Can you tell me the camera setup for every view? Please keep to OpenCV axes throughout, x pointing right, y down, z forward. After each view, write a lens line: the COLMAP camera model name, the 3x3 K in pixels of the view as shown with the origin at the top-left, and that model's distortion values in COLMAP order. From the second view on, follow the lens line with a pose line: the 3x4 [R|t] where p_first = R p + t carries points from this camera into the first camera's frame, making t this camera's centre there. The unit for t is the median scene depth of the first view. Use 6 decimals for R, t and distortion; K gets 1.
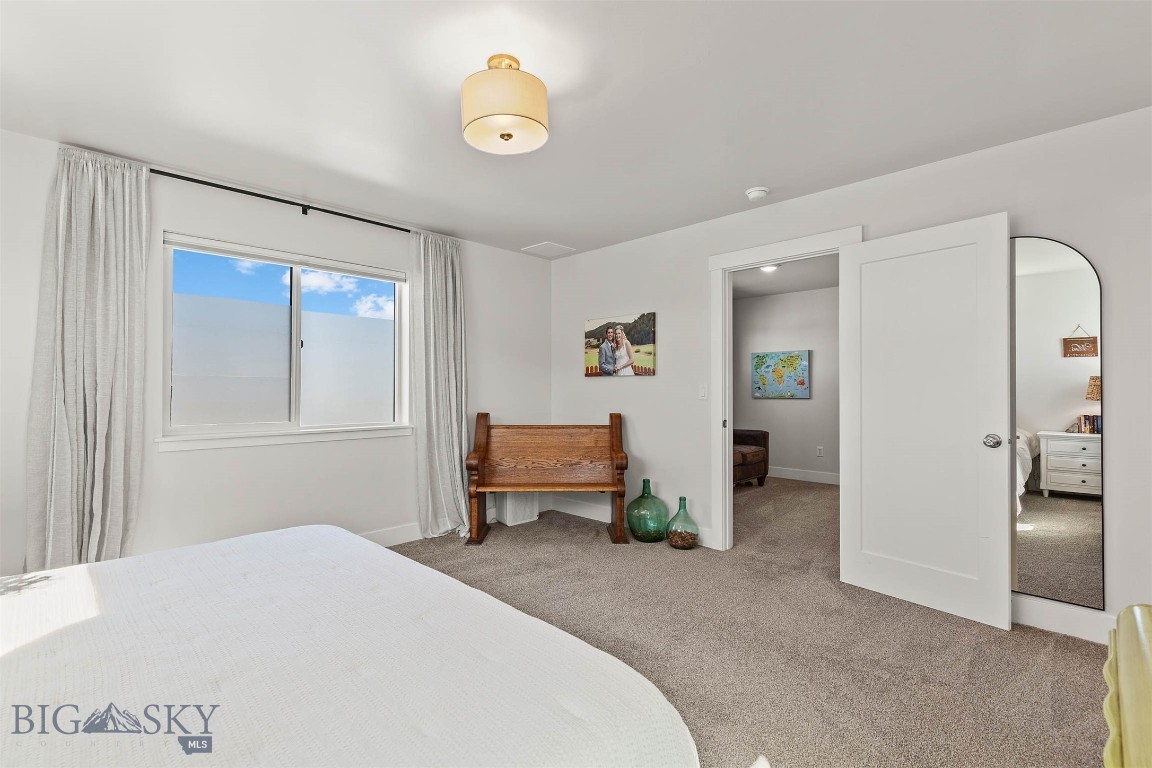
lens RADIAL K [[520.0, 0, 574.8], [0, 520.0, 386.2], [0, 0, 1]] dist [0.009332, -0.002370]
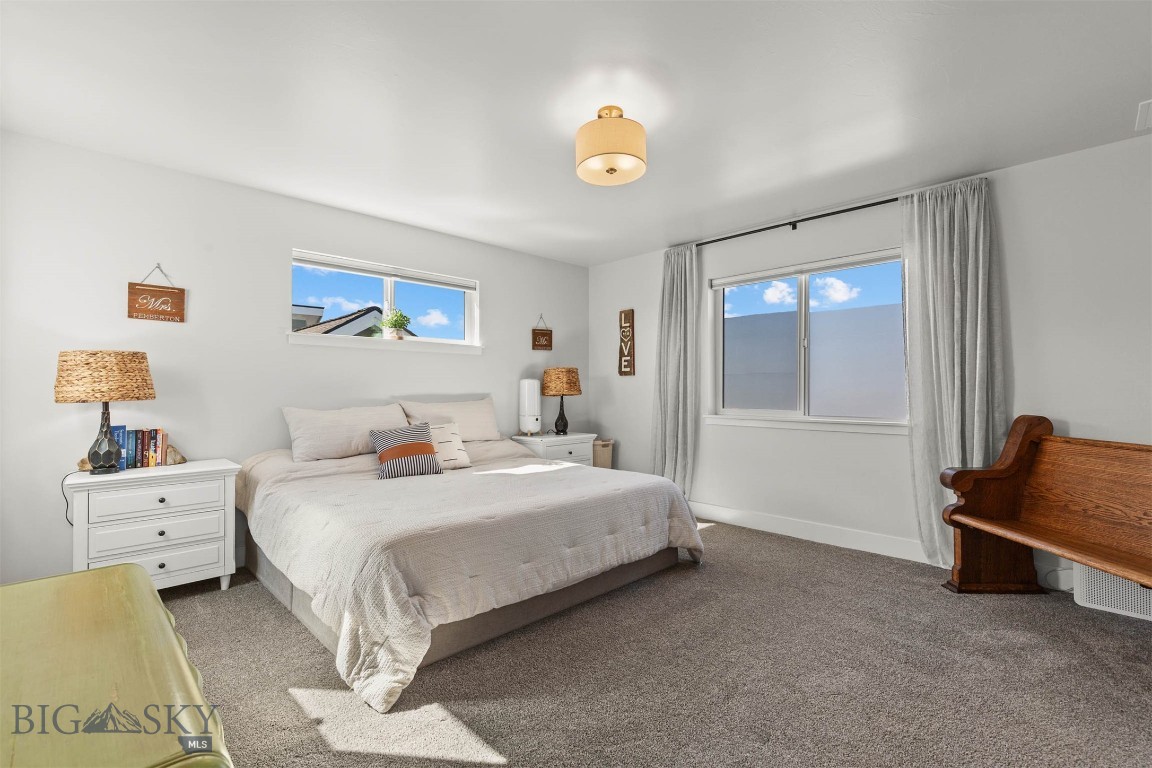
lens RADIAL K [[520.0, 0, 580.7], [0, 520.0, 384.6], [0, 0, 1]] dist [0.009332, -0.002370]
pose [[-0.008671, -0.009760, -0.999915, 0.556636], [0.005255, 0.999938, -0.009806, 0.017263], [0.999949, -0.005339, -0.008619, 0.480428]]
